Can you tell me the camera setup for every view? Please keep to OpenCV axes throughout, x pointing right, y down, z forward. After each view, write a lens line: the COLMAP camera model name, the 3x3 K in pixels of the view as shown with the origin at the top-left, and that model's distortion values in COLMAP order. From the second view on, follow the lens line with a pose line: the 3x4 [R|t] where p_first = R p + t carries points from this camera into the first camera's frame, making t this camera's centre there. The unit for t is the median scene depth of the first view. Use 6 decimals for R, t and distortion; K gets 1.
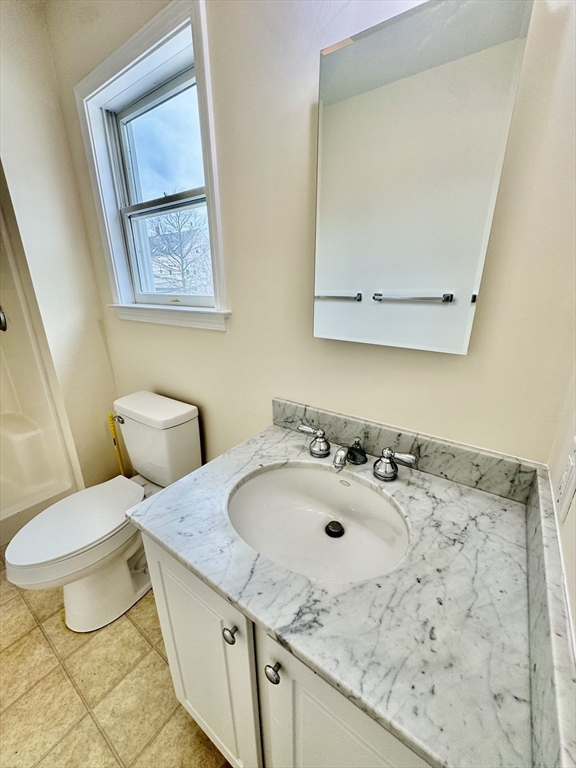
lens RADIAL K [[305.8, 0, 287.9], [0, 305.8, 385.4], [0, 0, 1]] dist [0.000685, -0.000222]
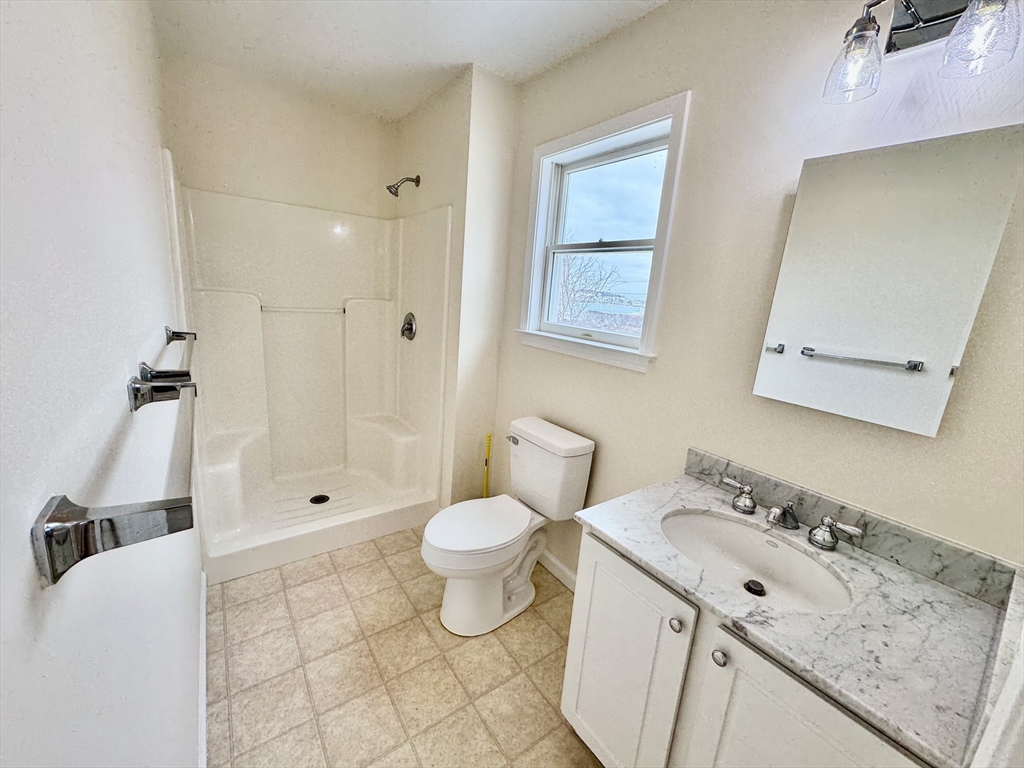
lens RADIAL K [[407.7, 0, 512.4], [0, 407.7, 384.4], [0, 0, 1]] dist [0.000685, -0.000222]
pose [[0.946742, 0.150030, -0.284905, -0.275494], [-0.182084, 0.979209, -0.089418, 0.074561], [0.265566, 0.136533, 0.954376, -0.492466]]
